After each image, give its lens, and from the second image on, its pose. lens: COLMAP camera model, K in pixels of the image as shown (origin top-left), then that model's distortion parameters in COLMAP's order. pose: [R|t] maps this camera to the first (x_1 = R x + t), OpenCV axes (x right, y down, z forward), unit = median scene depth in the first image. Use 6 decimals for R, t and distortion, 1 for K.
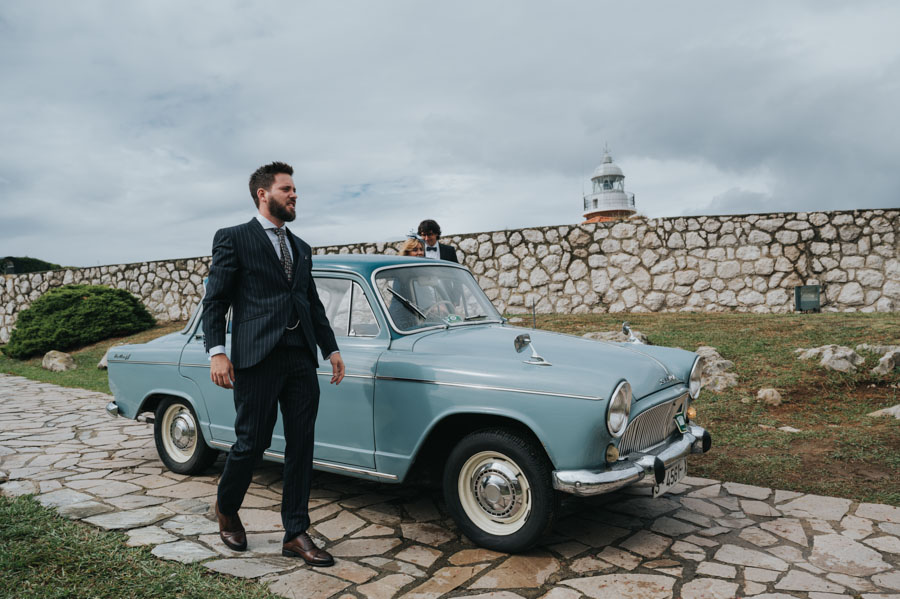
lens RADIAL K [[719.1, 0, 450.1], [0, 719.1, 295.1], [0, 0, 1]] dist [-0.004553, -0.003620]
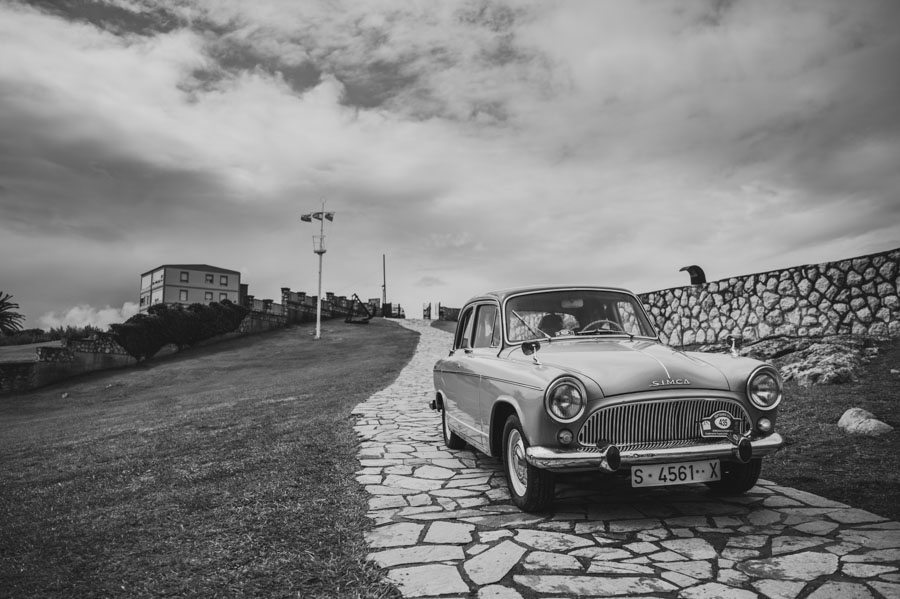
lens RADIAL K [[719.1, 0, 446.4], [0, 719.1, 299.5], [0, 0, 1]] dist [-0.004553, -0.003620]
pose [[0.702469, -0.052802, -0.709753, 0.246900], [0.020455, 0.998330, -0.054026, 0.015428], [0.711420, 0.023434, 0.702376, 0.009704]]
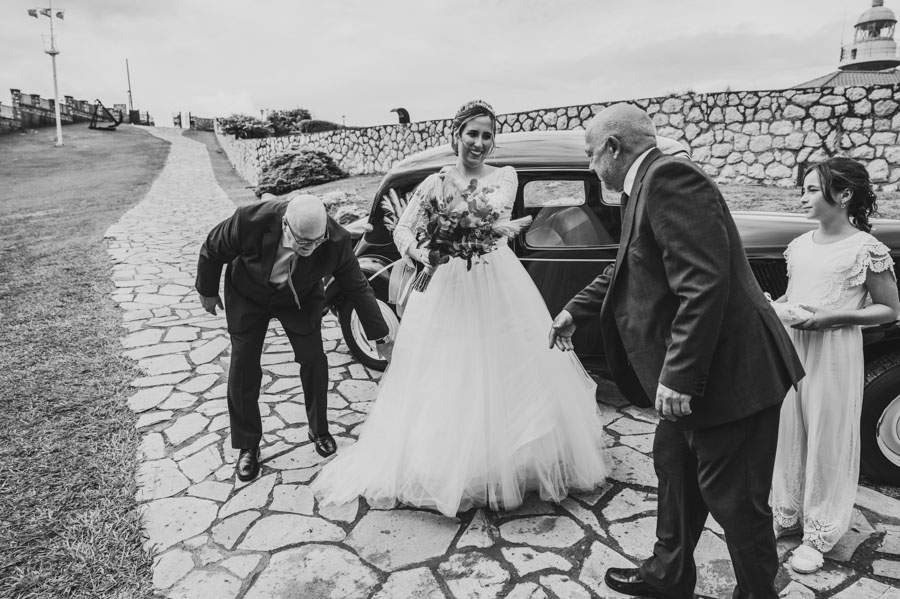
lens RADIAL K [[633.6, 0, 448.3], [0, 633.6, 295.0], [0, 0, 1]] dist [-0.007098, 0.004749]
pose [[0.908957, 0.107397, -0.402819, 0.357426], [-0.011863, 0.972520, 0.232517, -0.029080], [0.416721, -0.206569, 0.885253, -0.067679]]
